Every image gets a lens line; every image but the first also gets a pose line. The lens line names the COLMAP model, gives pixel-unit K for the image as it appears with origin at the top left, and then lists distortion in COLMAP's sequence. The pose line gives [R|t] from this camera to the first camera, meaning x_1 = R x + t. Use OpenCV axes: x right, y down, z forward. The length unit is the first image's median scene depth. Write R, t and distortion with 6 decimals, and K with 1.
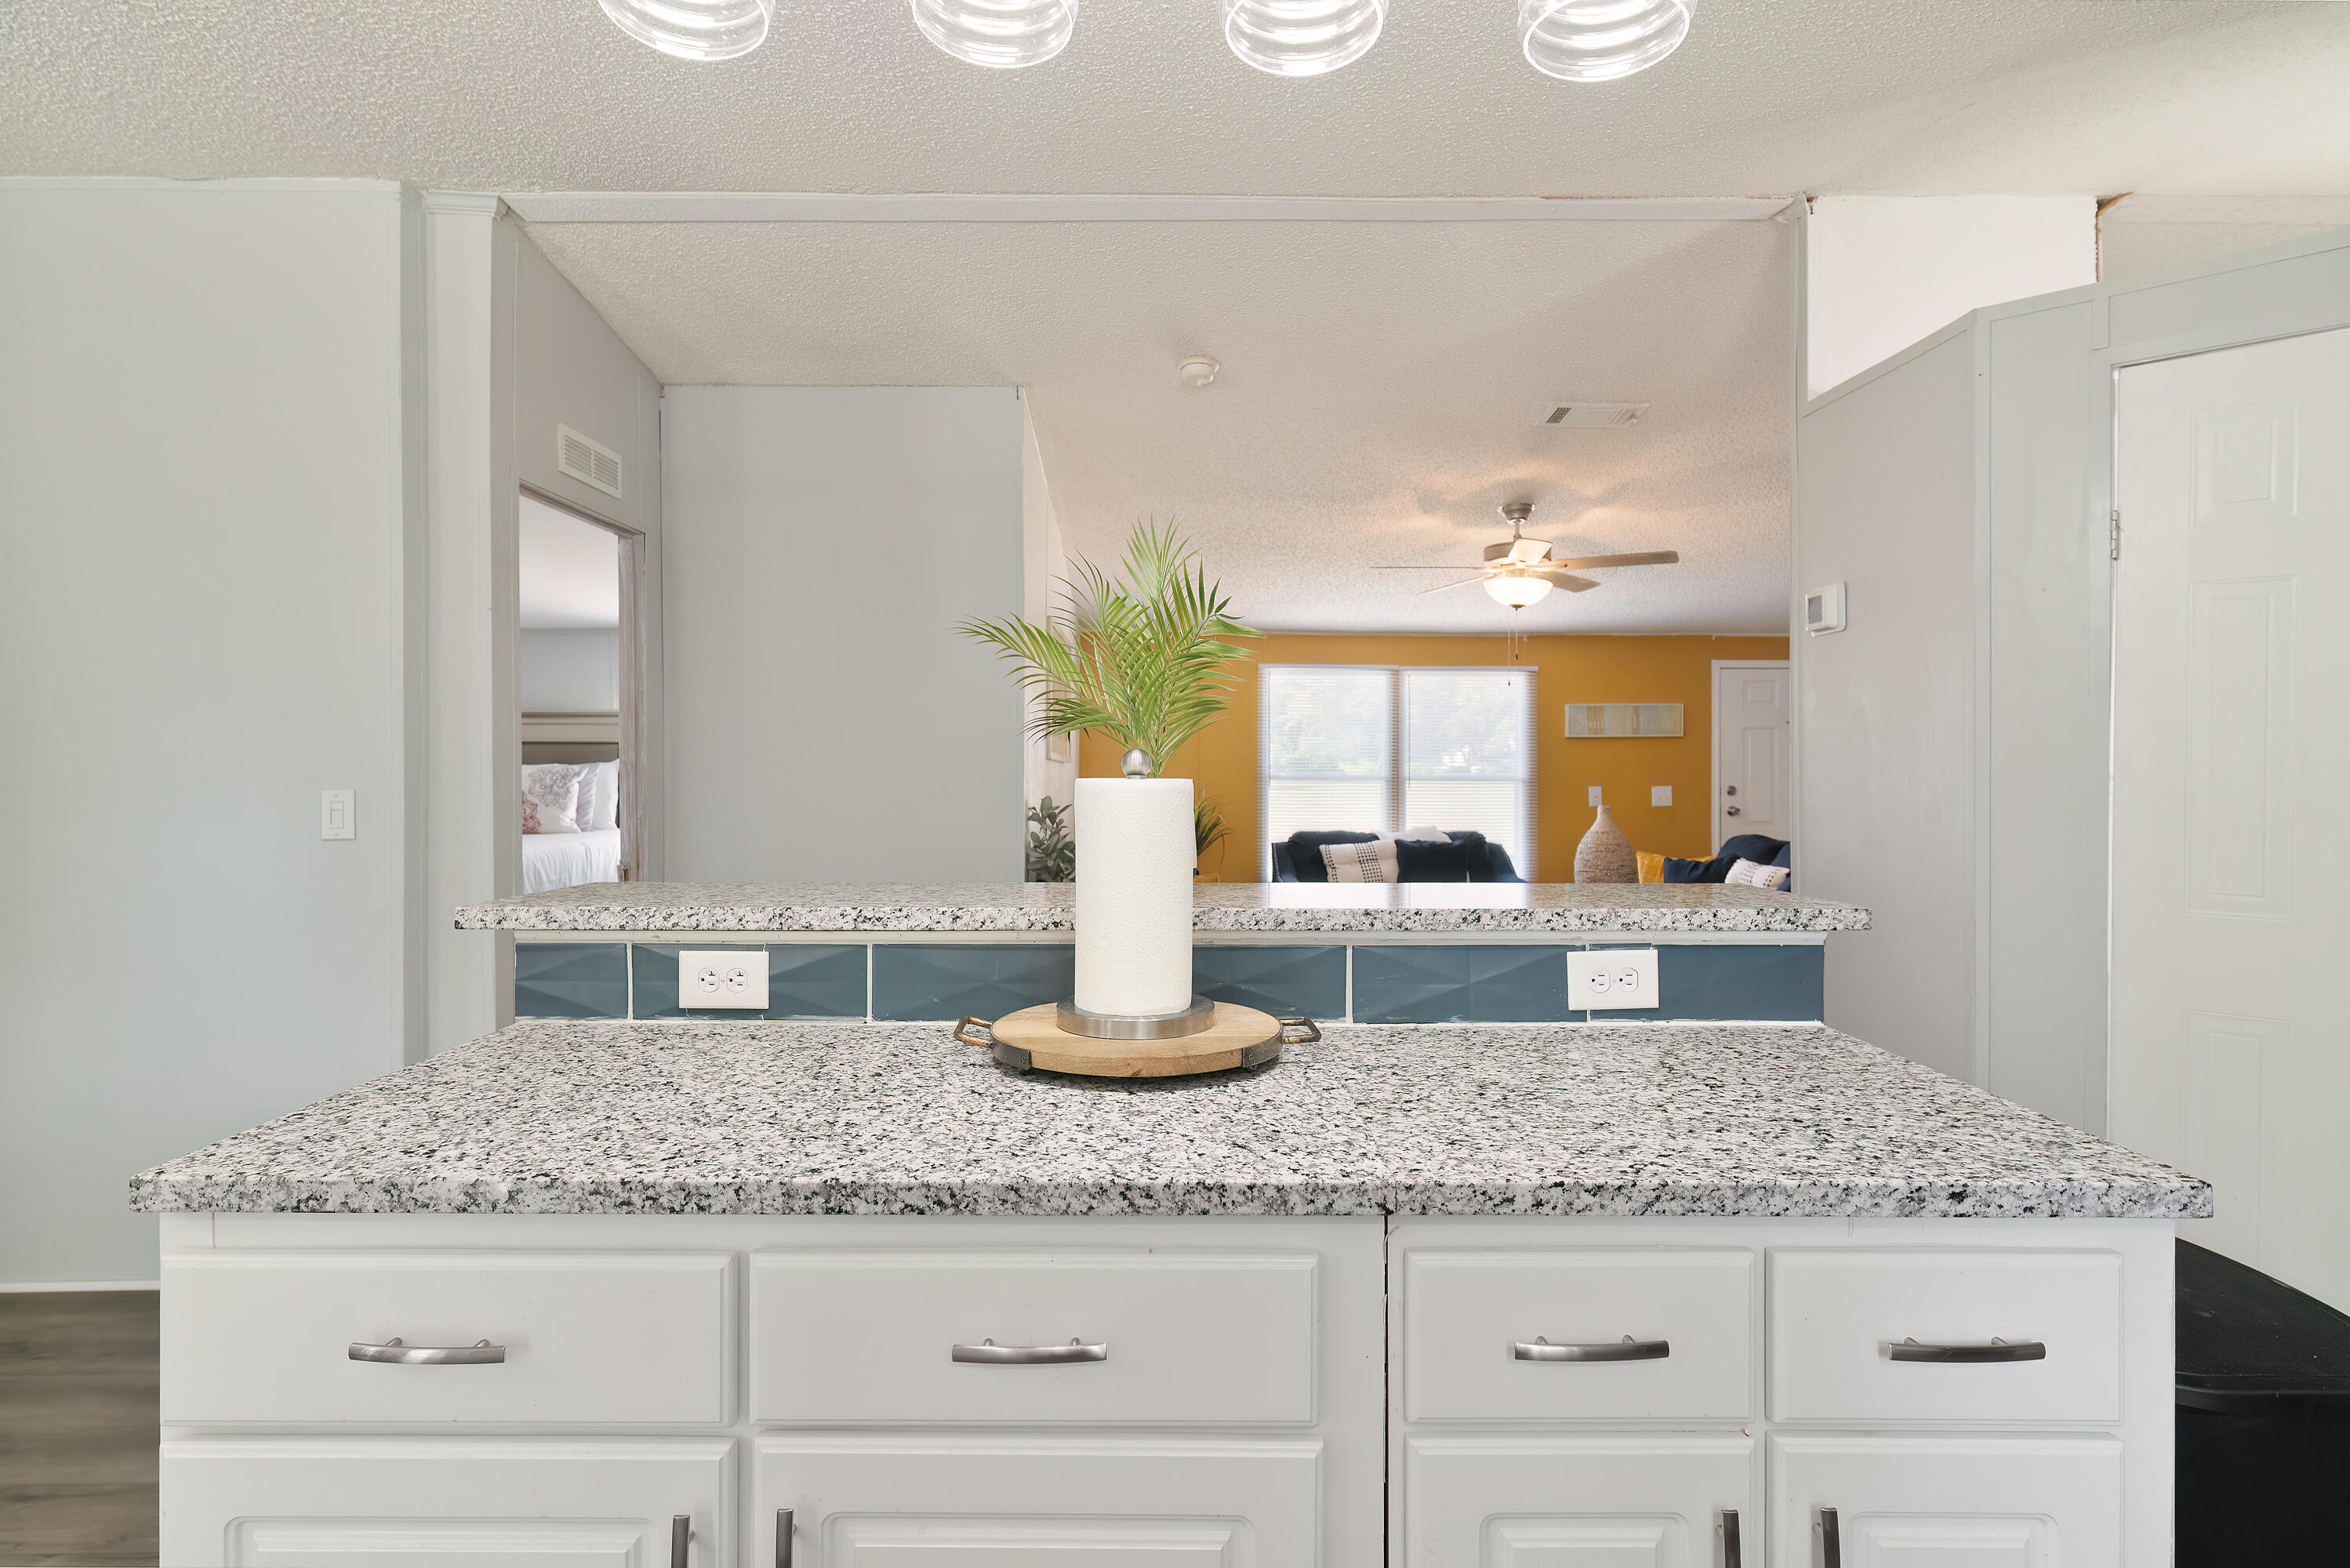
lens RADIAL K [[1253.7, 0, 1179.9], [0, 1253.7, 785.5], [0, 0, 1]] dist [-0.003178, 0.001089]
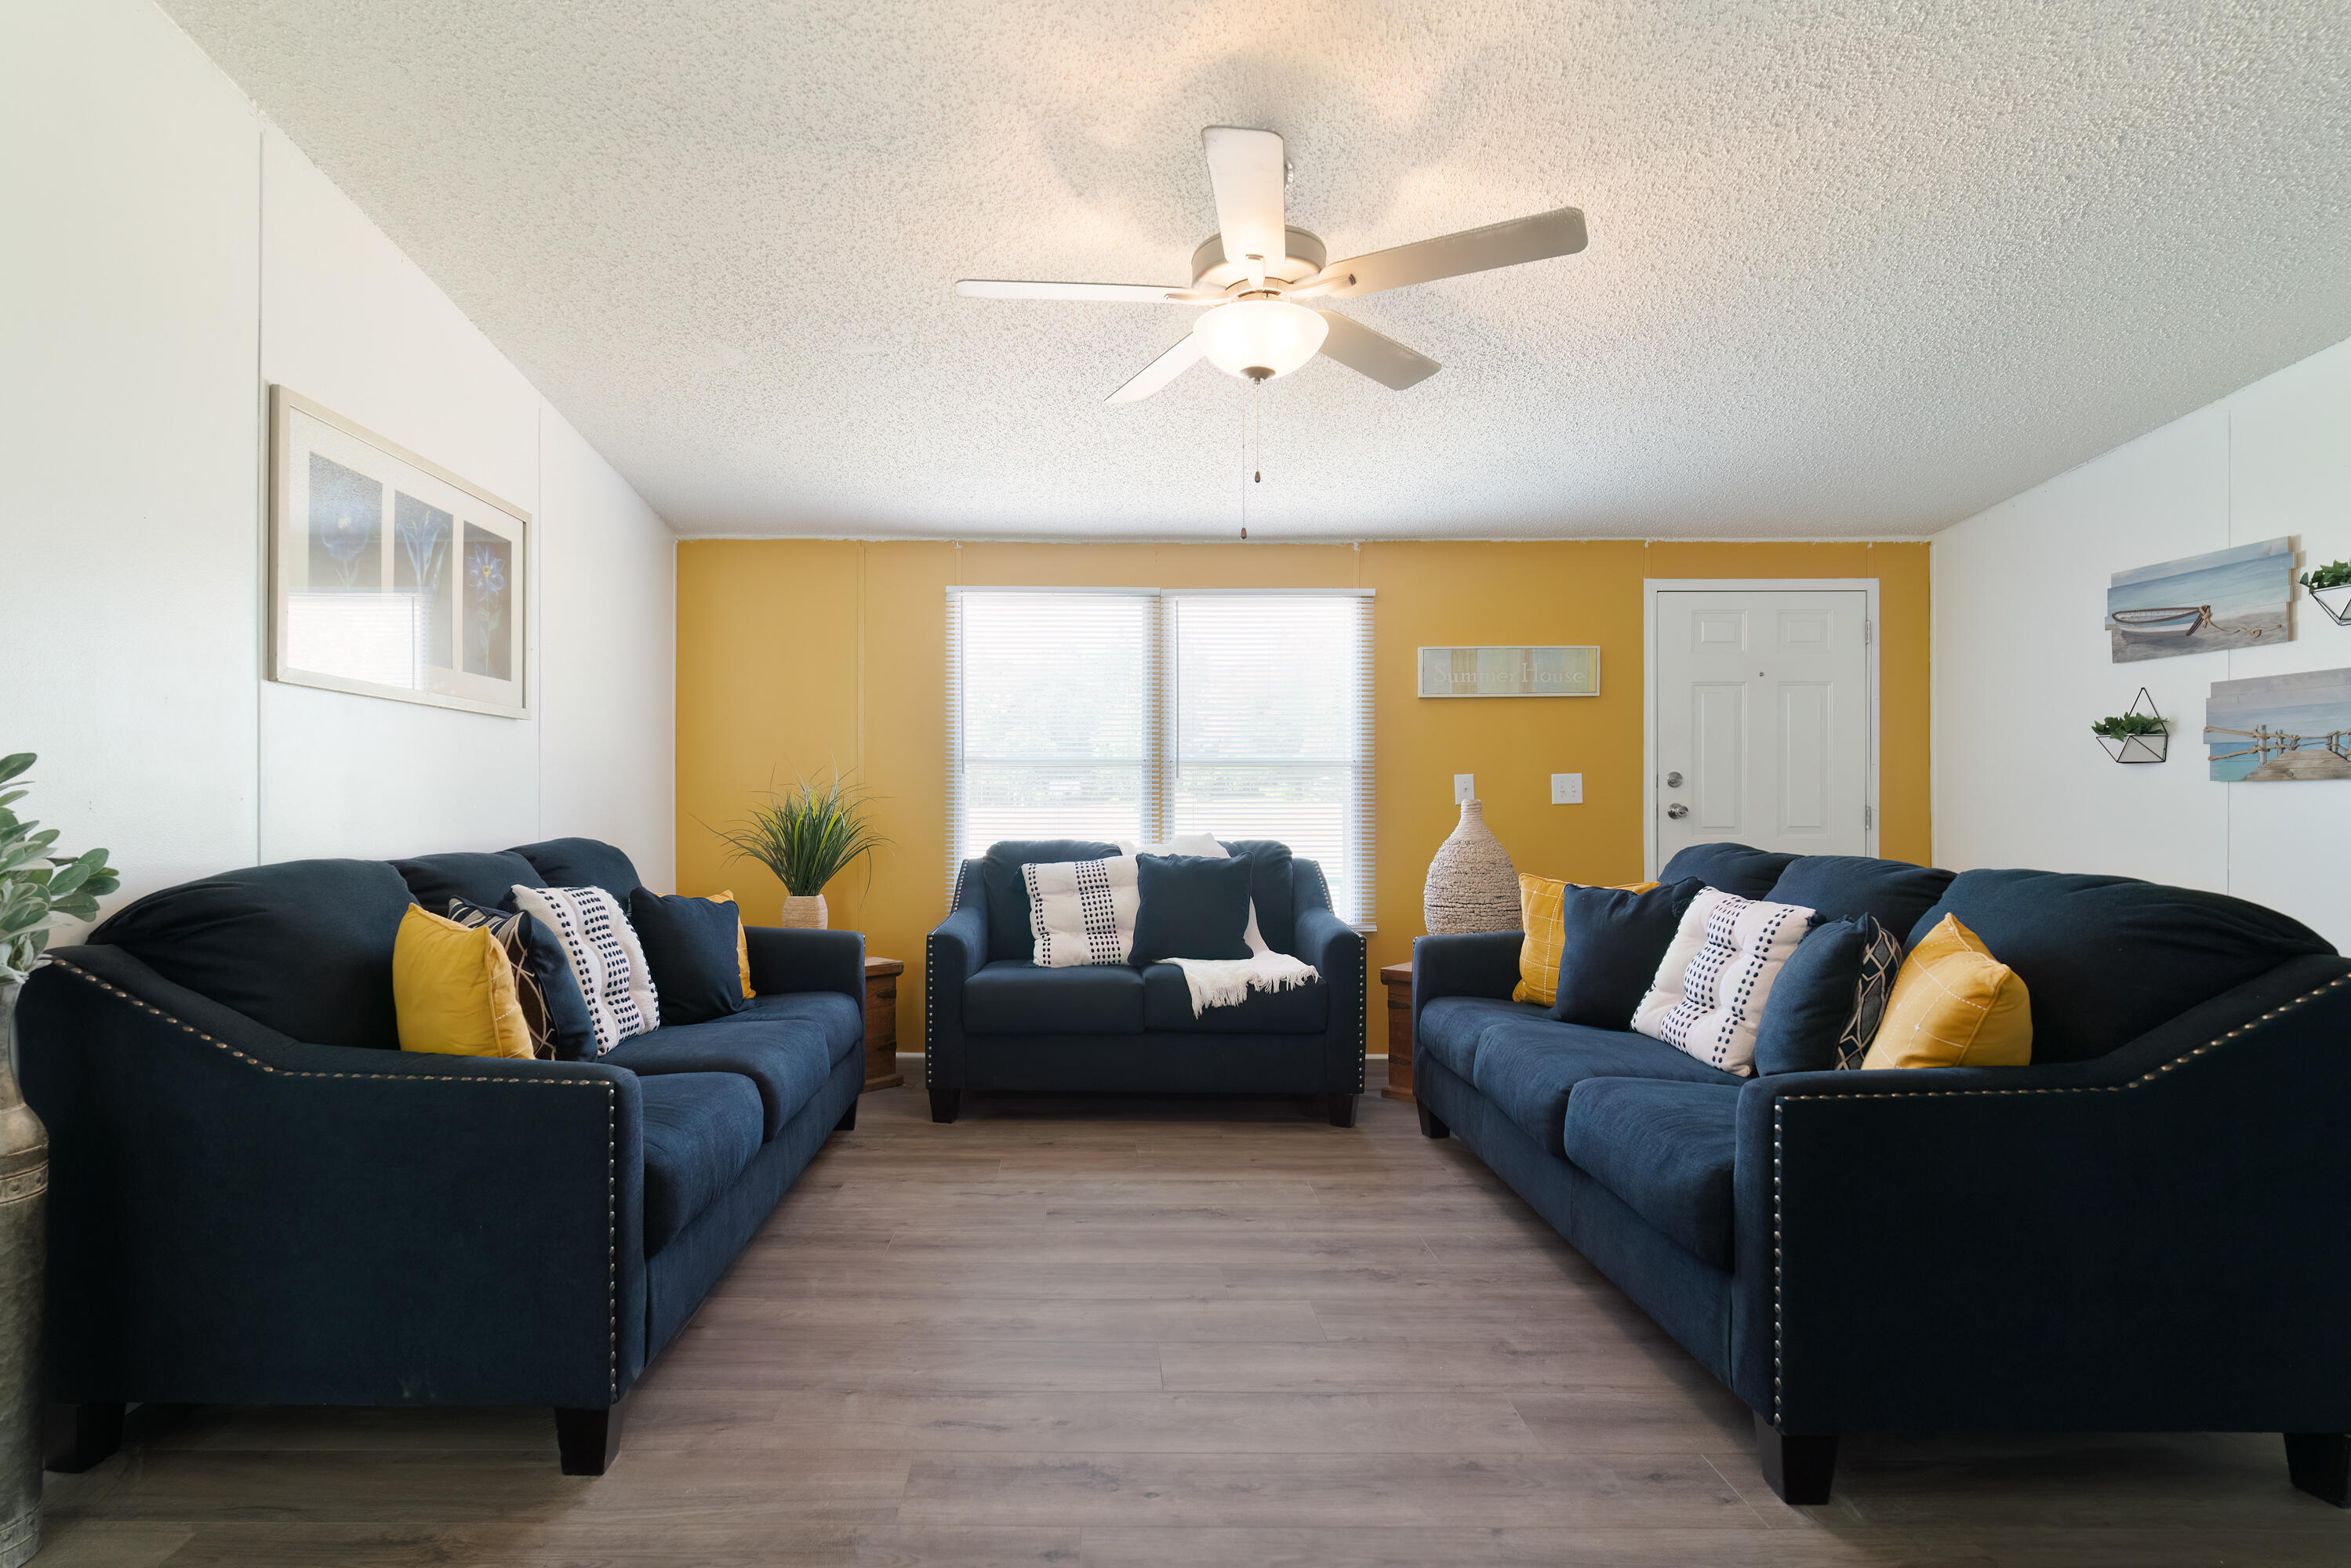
lens RADIAL K [[1169.2, 0, 1149.9], [0, 1169.2, 805.5], [0, 0, 1]] dist [0.004379, 0.000052]
pose [[0.999992, -0.000905, 0.003786, 0.167693], [0.000932, 0.999975, -0.007039, 0.021547], [-0.003780, 0.007043, 0.999968, 0.398523]]
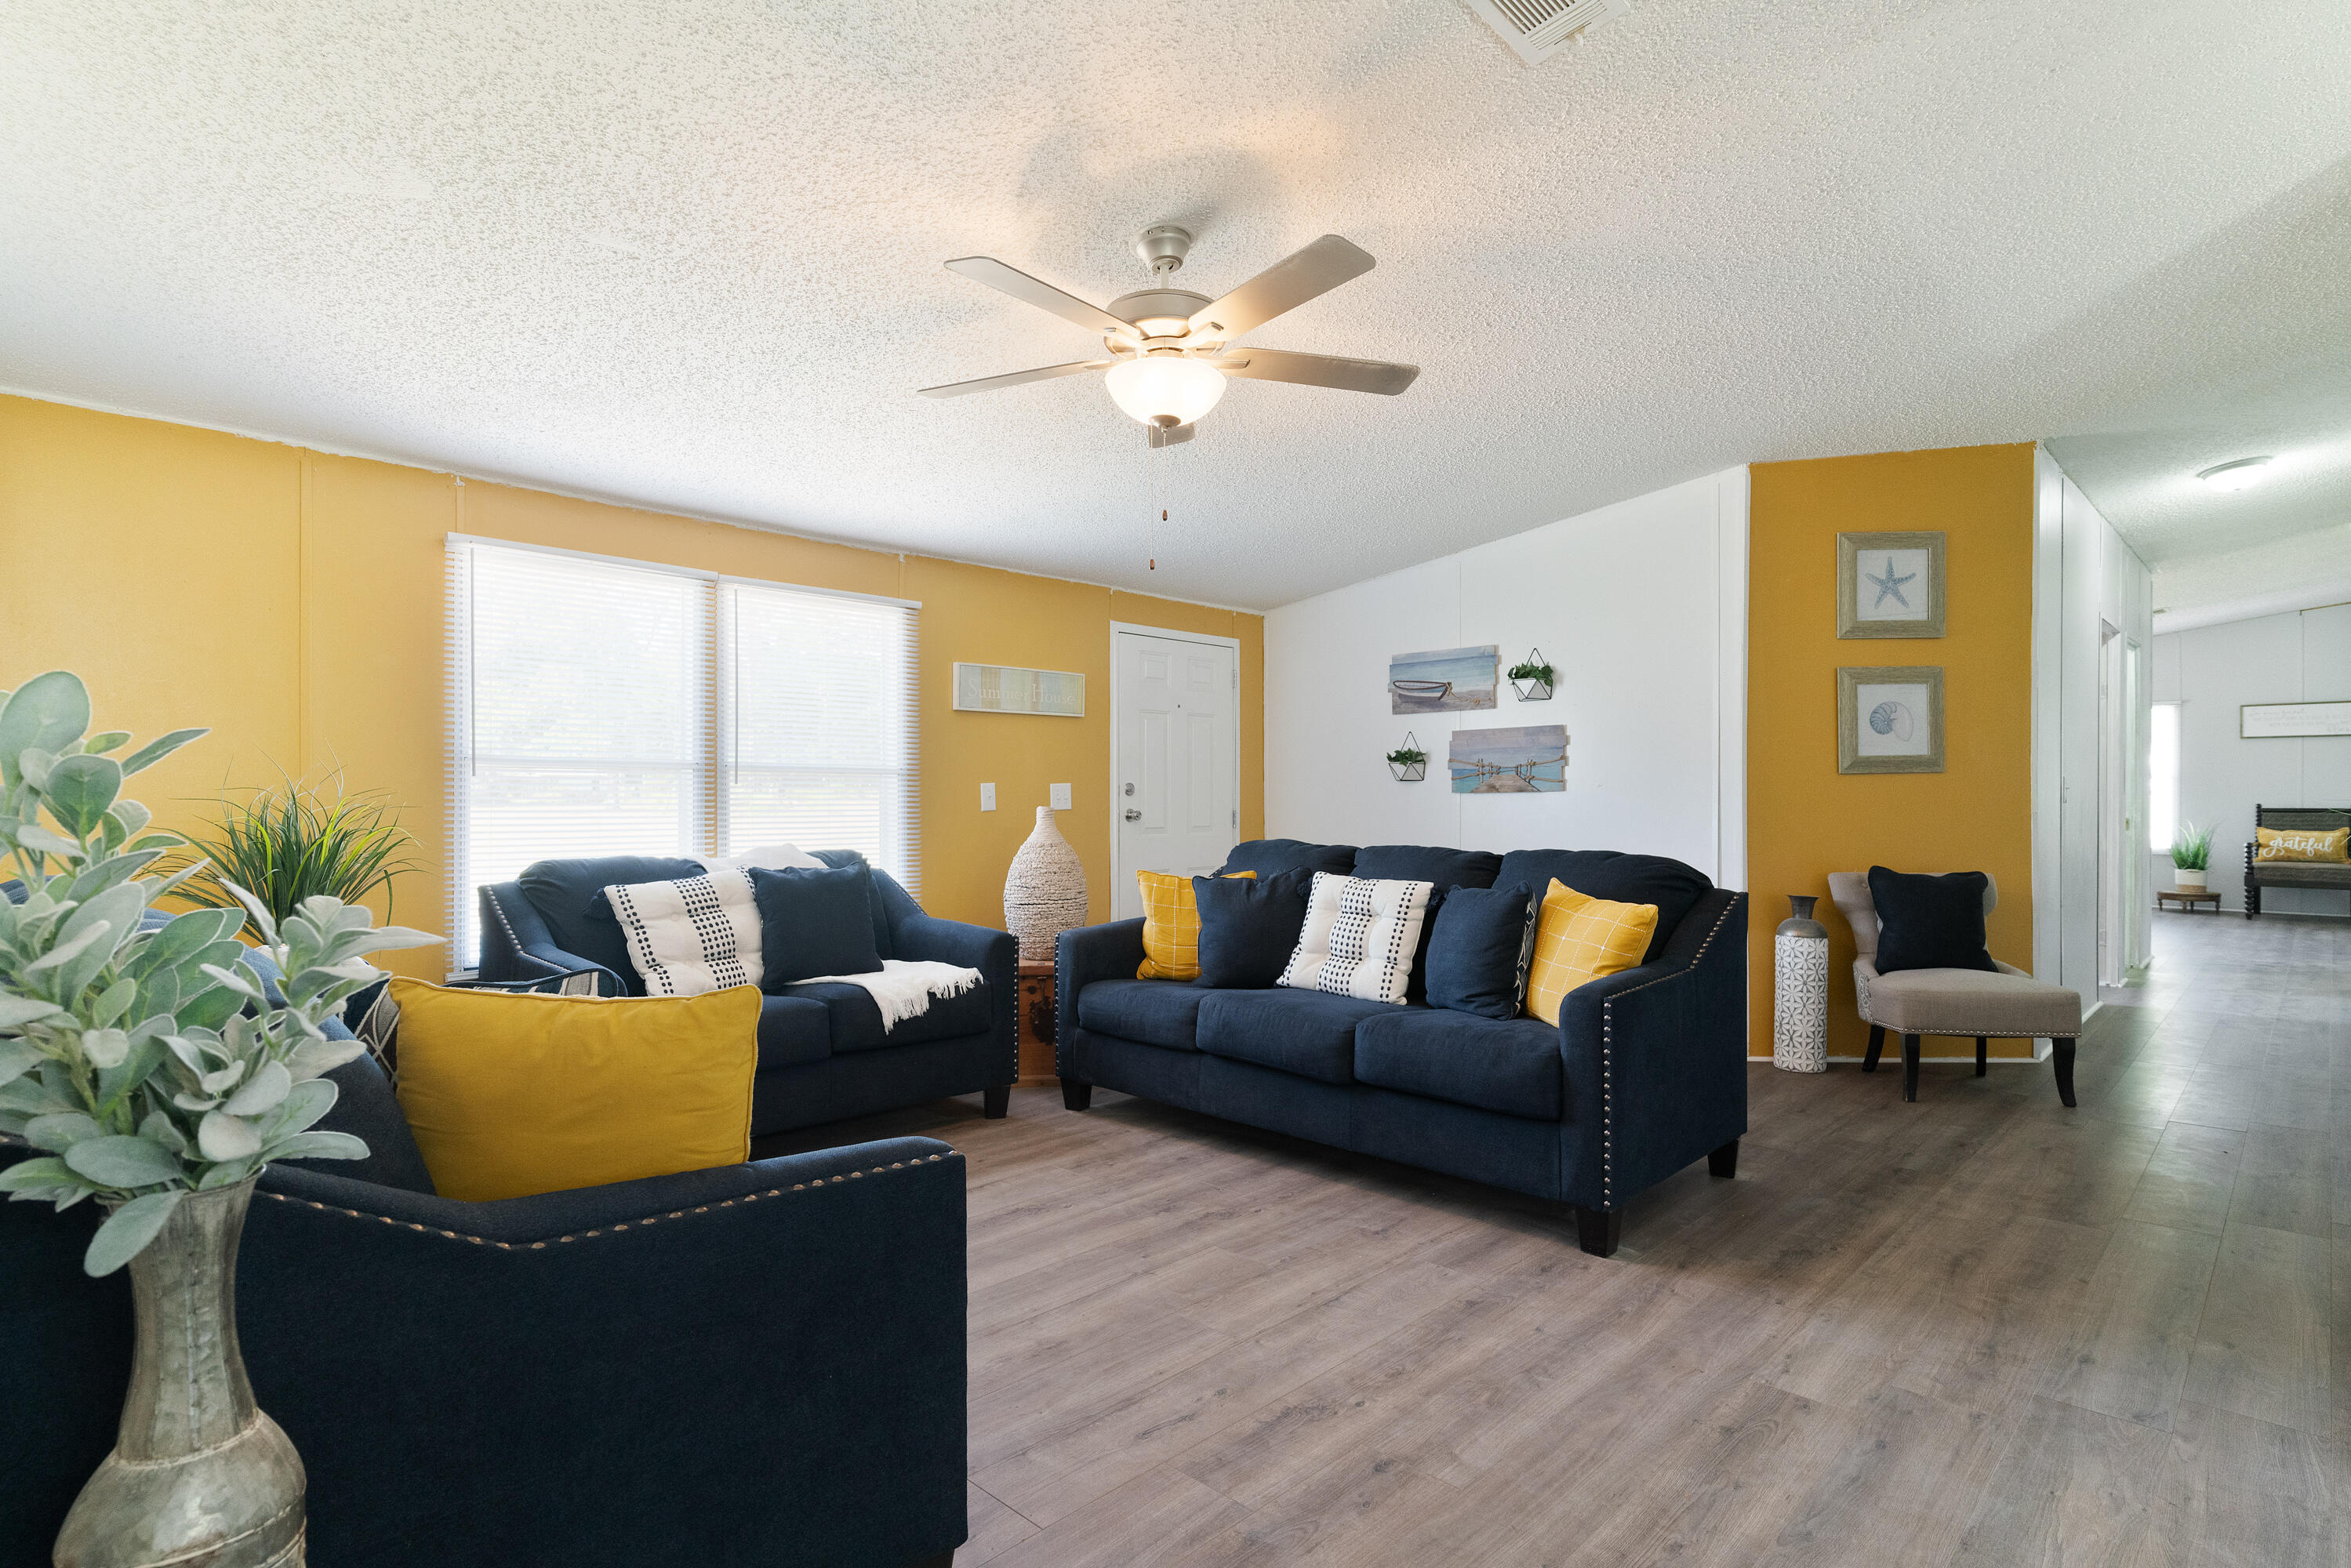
lens RADIAL K [[1169.2, 0, 1149.1], [0, 1169.2, 813.0], [0, 0, 1]] dist [0.004379, 0.000052]
pose [[0.705942, -0.009577, 0.708205, -0.070640], [0.012371, 0.999923, 0.001191, 0.018342], [-0.708161, 0.007920, 0.706006, 0.477997]]
